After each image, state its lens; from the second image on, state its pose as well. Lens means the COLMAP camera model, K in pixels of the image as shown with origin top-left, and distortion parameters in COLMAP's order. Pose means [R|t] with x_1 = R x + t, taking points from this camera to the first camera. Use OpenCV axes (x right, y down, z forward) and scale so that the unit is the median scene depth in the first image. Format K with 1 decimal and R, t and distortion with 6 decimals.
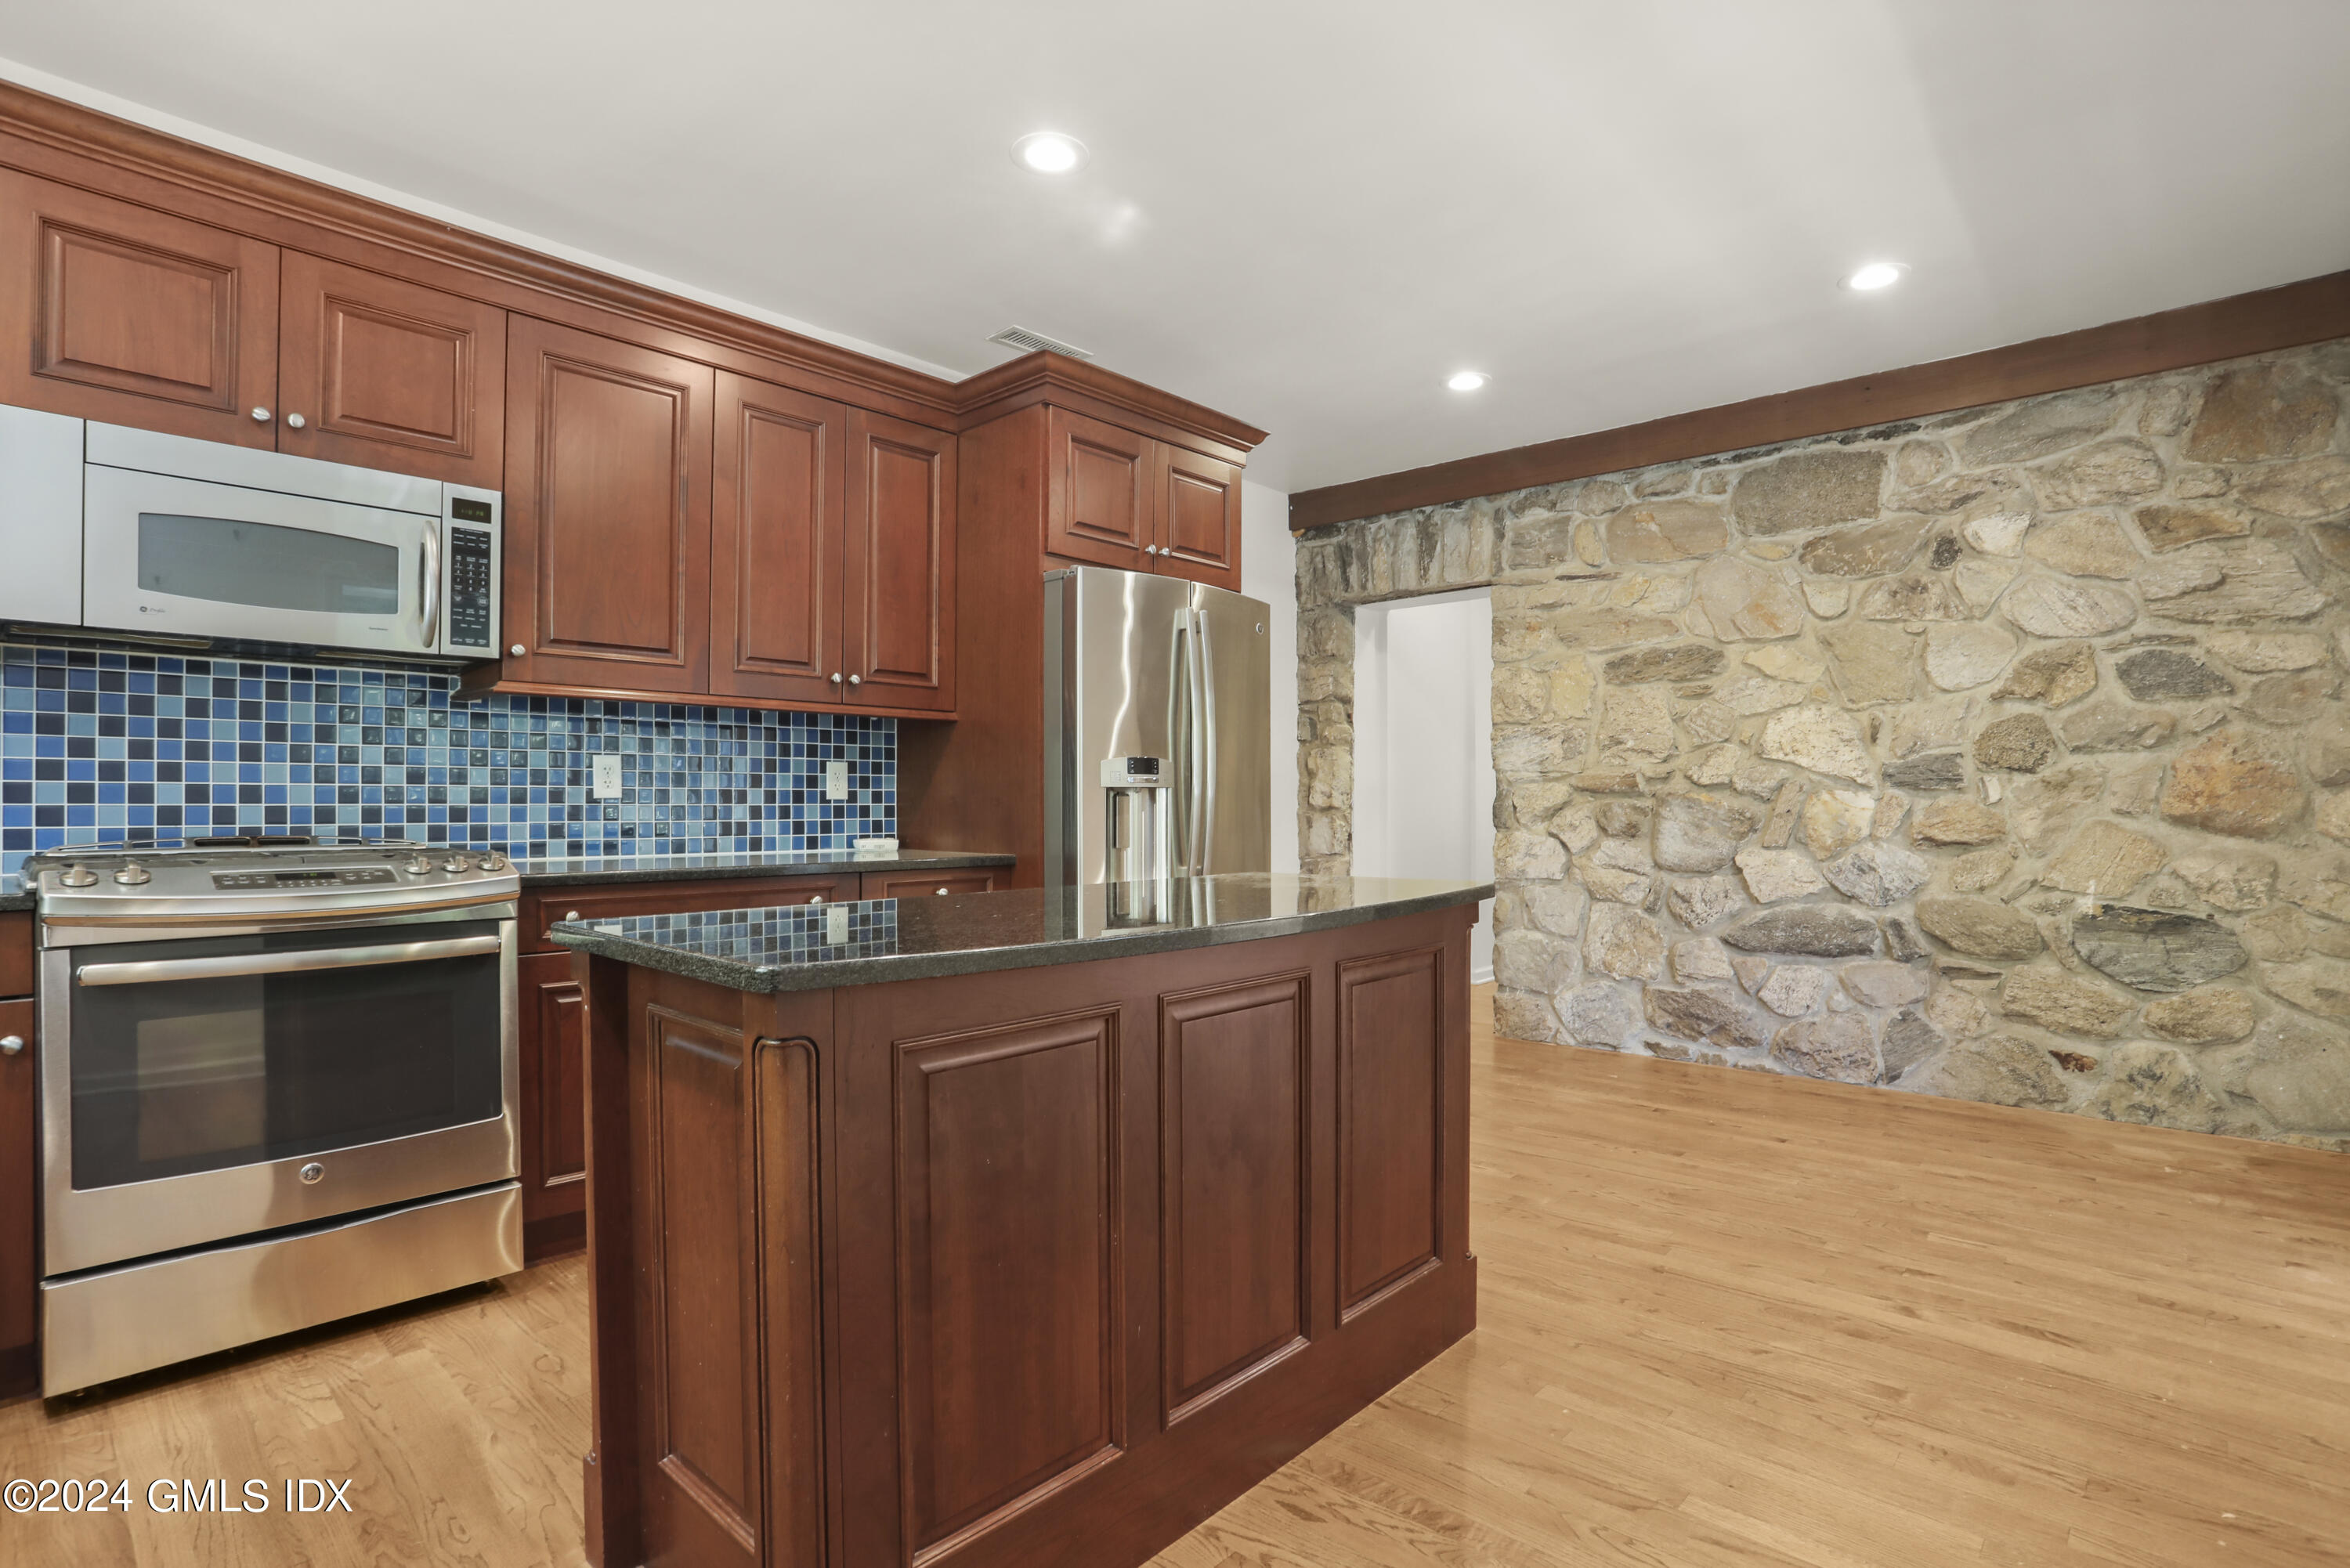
lens RADIAL K [[1134.0, 0, 1169.9], [0, 1134.0, 806.7], [0, 0, 1]] dist [-0.041698, 0.000011]
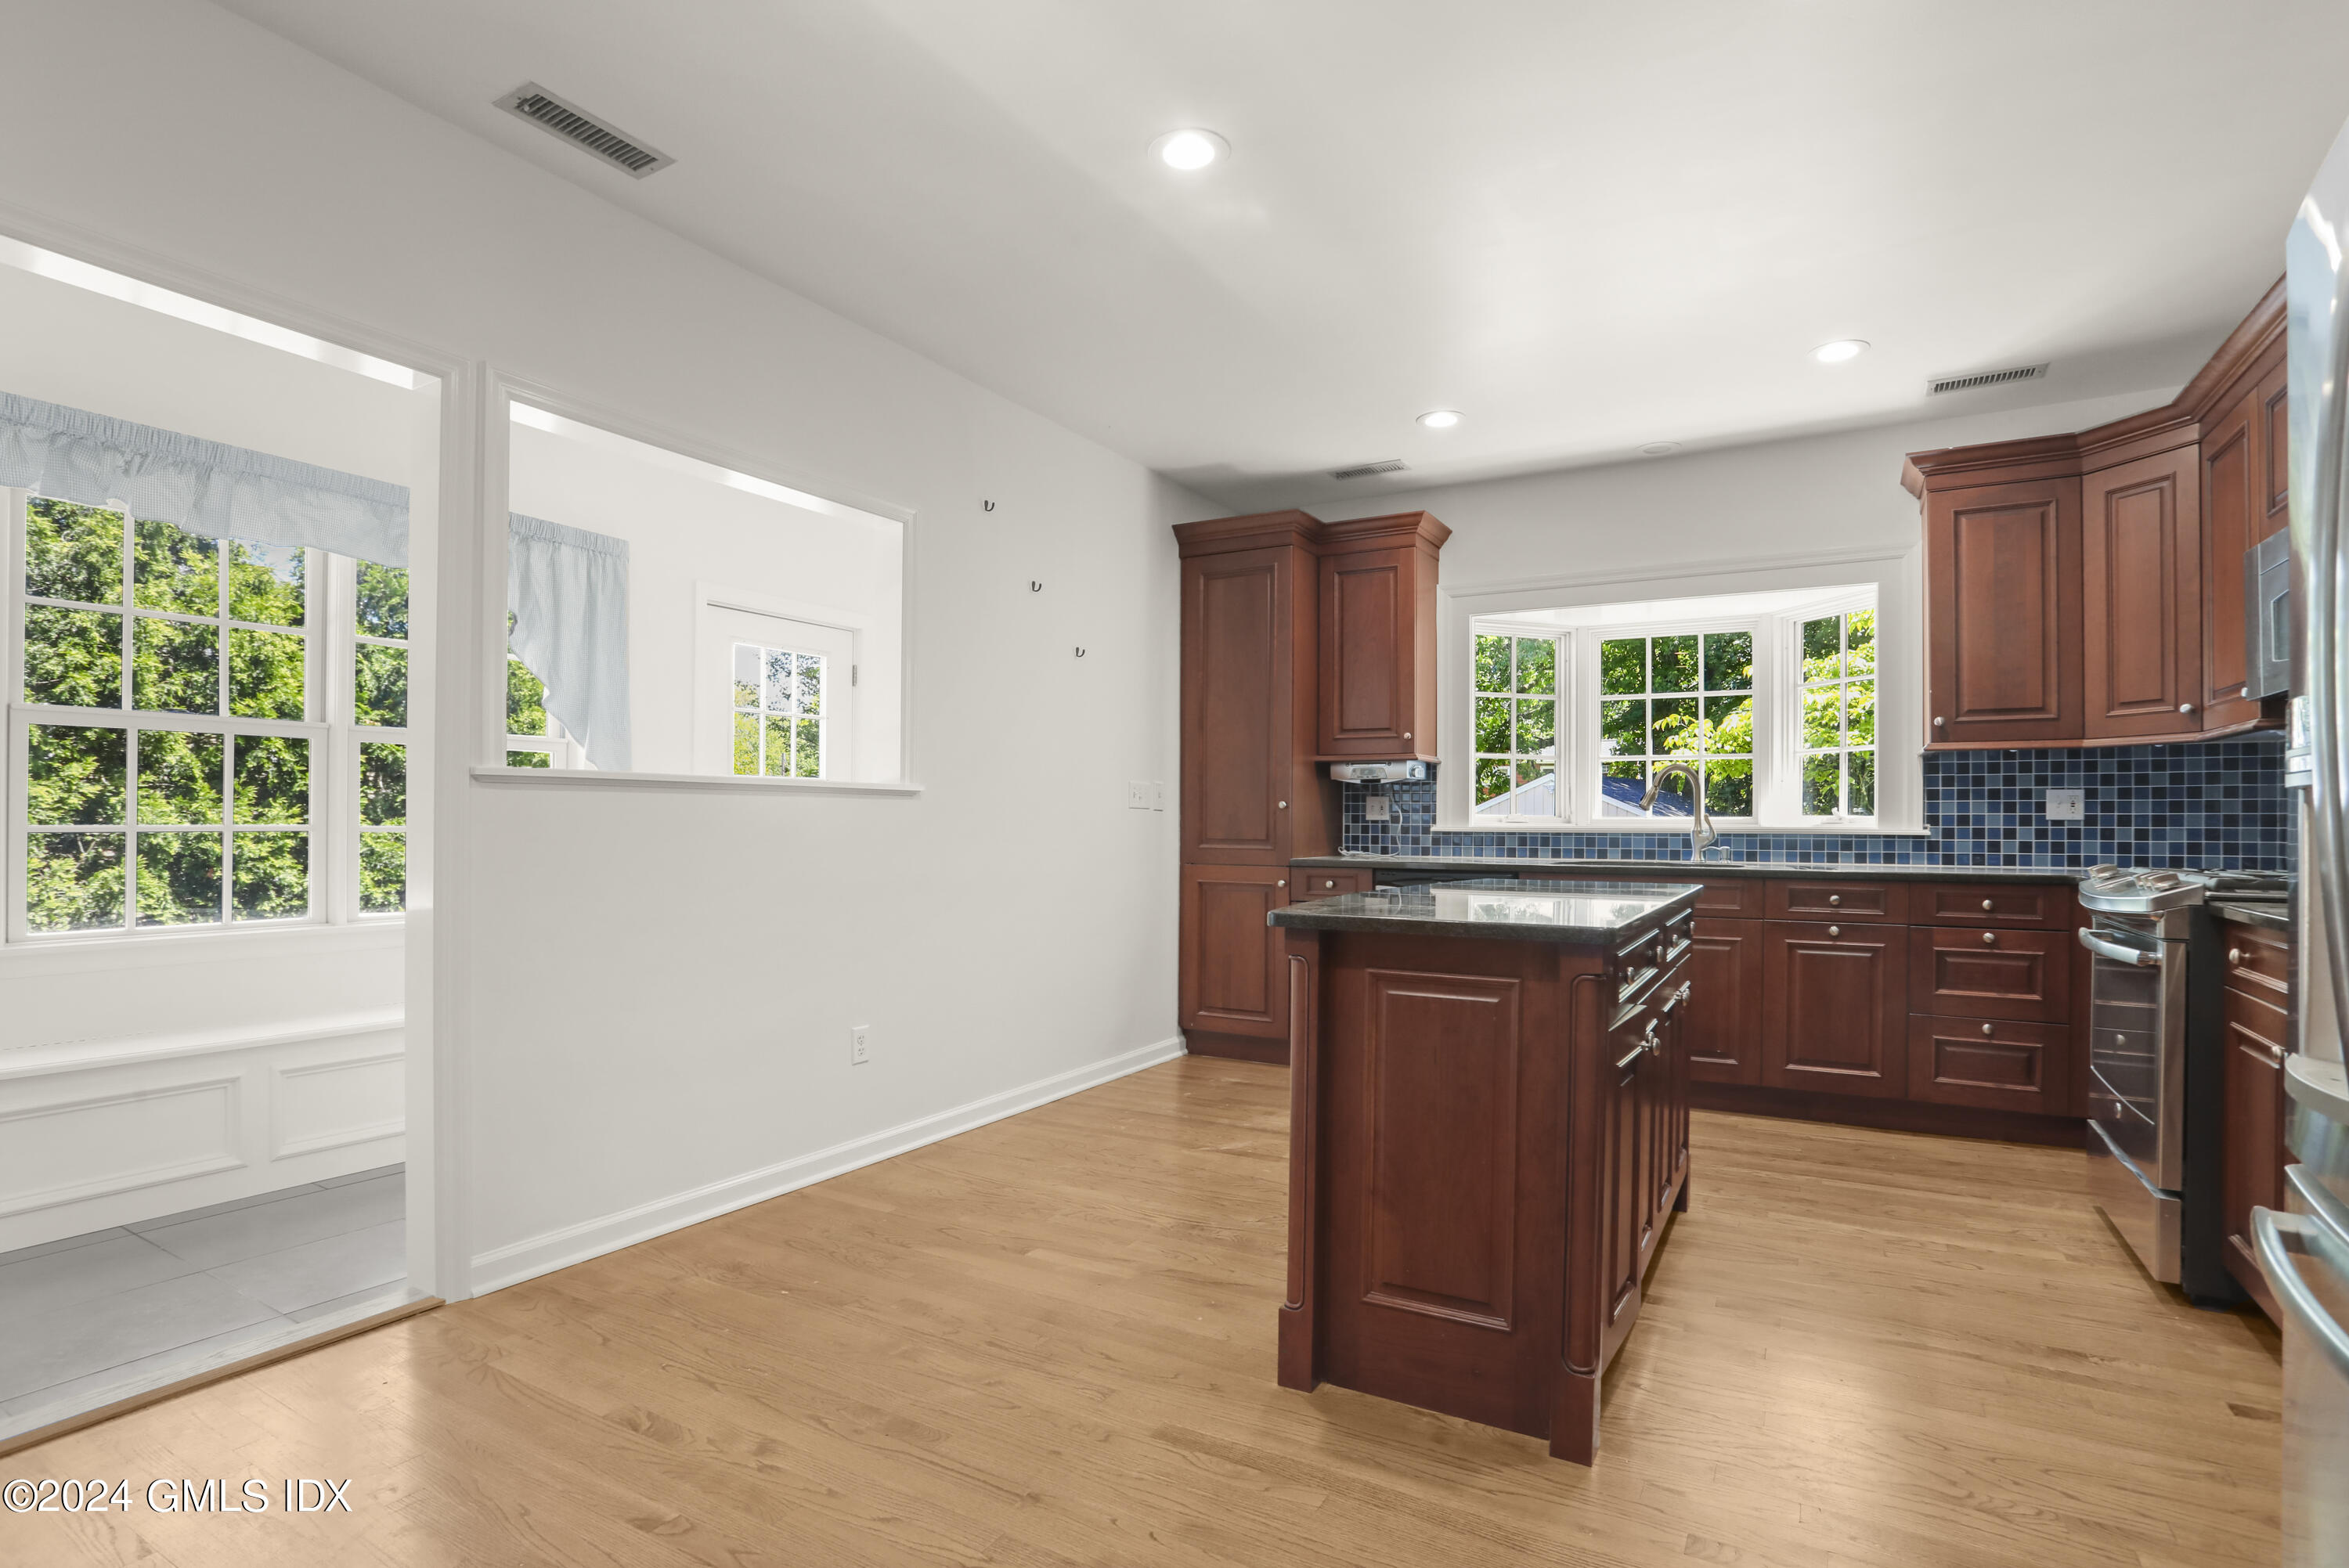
lens RADIAL K [[1133.5, 0, 1169.4], [0, 1133.5, 806.7], [0, 0, 1]] dist [-0.041698, 0.000011]
pose [[-0.976514, -0.005111, -0.215392, 0.597758], [-0.003645, 0.999967, -0.007200, -0.012918], [0.215421, -0.006246, -0.976501, 2.009371]]
